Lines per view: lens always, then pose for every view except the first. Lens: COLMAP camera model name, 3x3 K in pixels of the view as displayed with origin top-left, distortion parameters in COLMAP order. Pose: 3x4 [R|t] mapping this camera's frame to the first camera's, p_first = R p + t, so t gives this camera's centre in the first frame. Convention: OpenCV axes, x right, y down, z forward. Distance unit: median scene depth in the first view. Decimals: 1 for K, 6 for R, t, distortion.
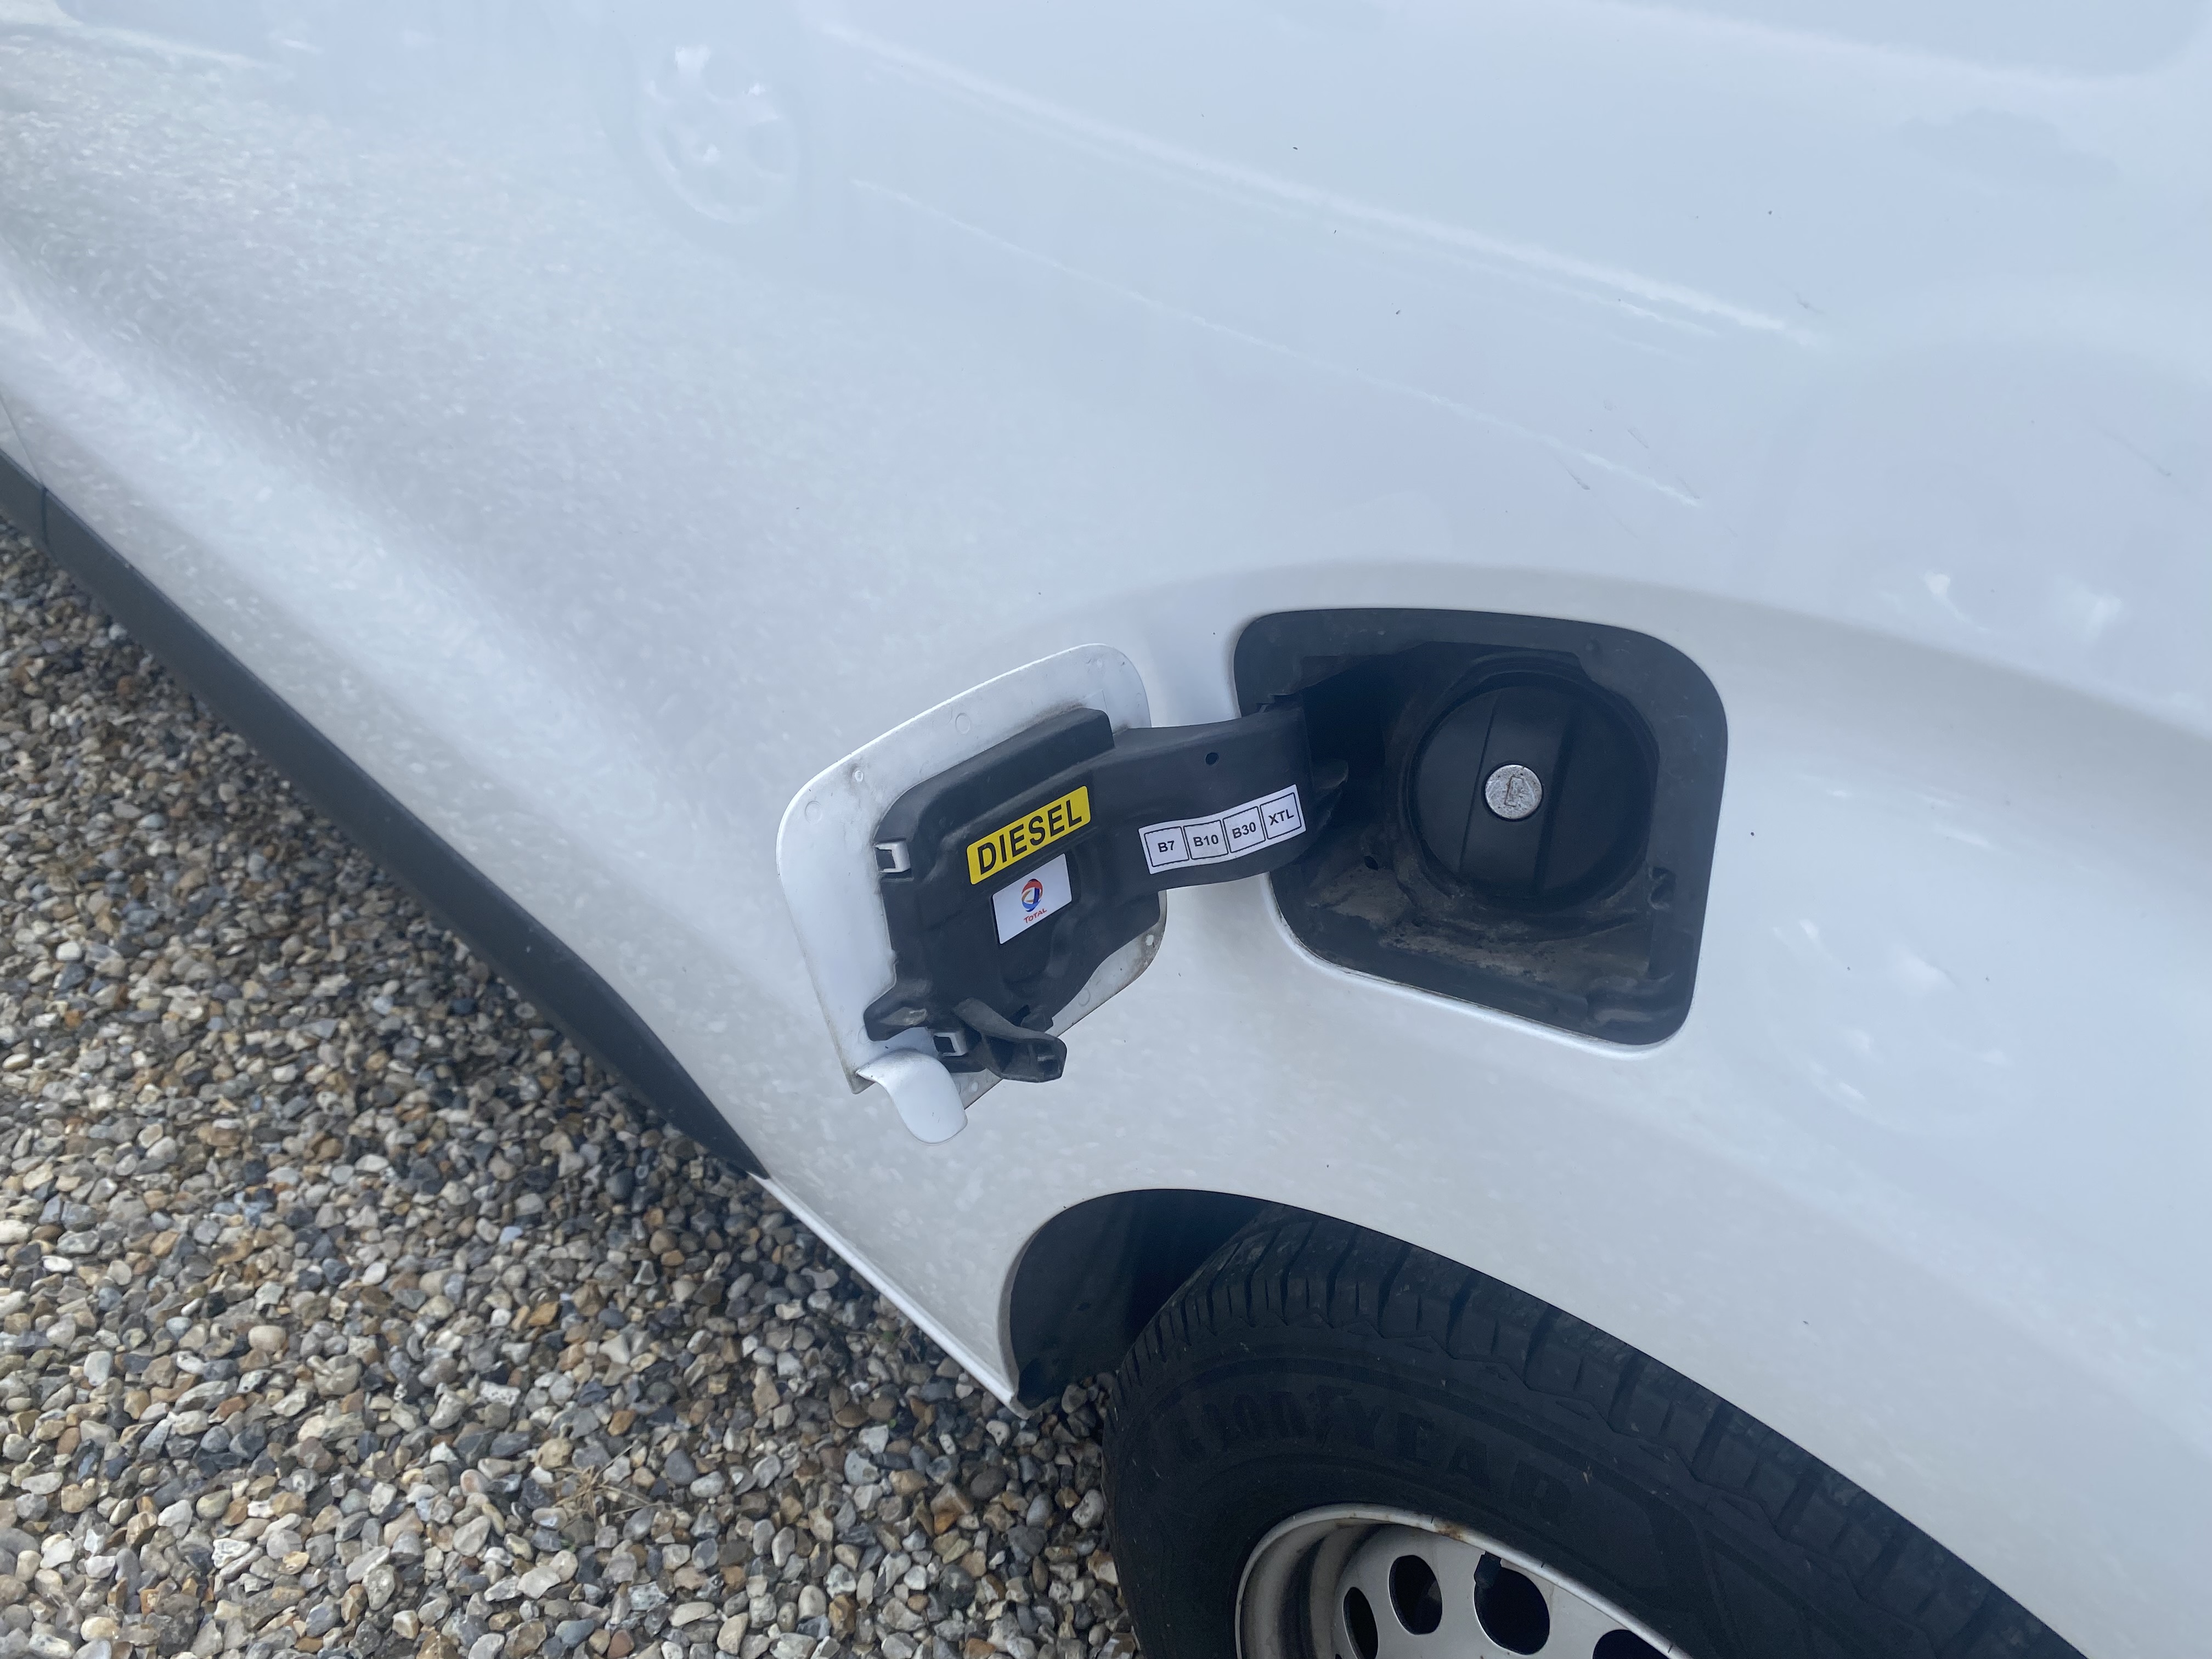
lens RADIAL K [[1698.9, 0, 1106.0], [0, 1698.9, 829.5], [0, 0, 1]] dist [-0.004202, 0.010756]
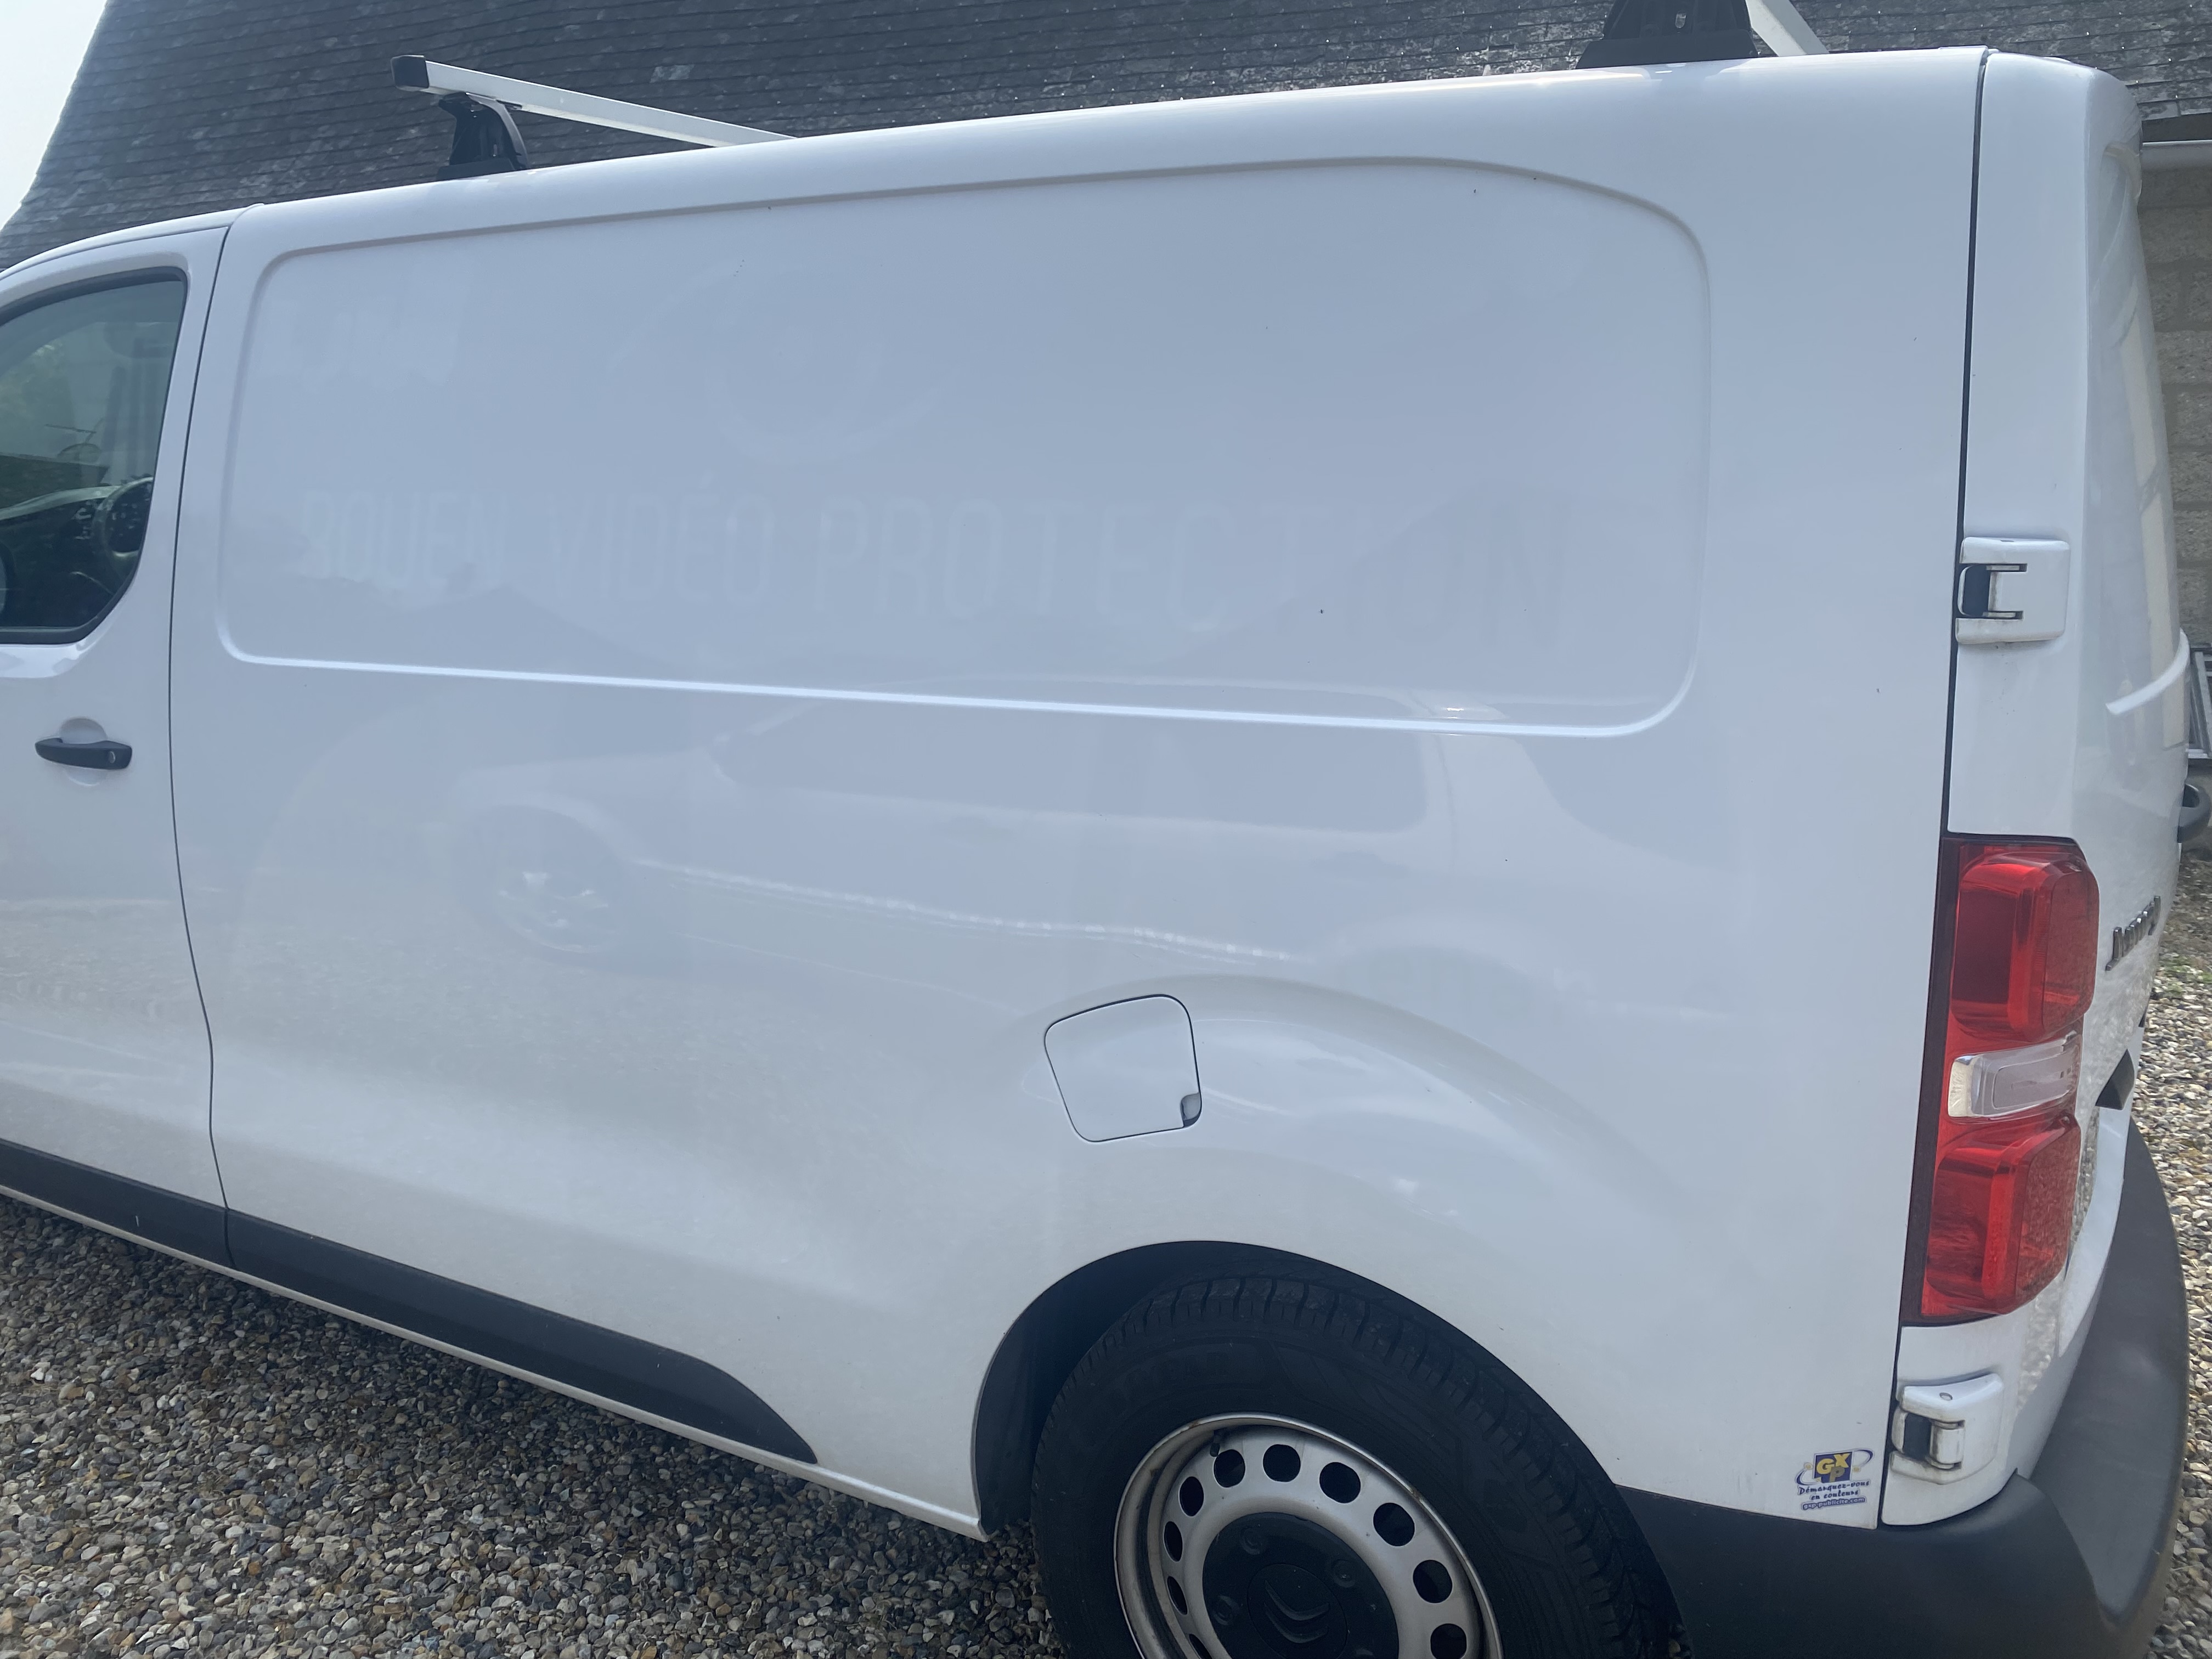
lens RADIAL K [[1697.3, 0, 1106.0], [0, 1697.3, 829.5], [0, 0, 1]] dist [-0.004781, -0.004048]
pose [[0.968406, -0.111666, 0.222980, -0.167658], [0.196434, 0.892419, -0.406204, 0.289052], [-0.153633, 0.437172, 0.886159, -0.680225]]
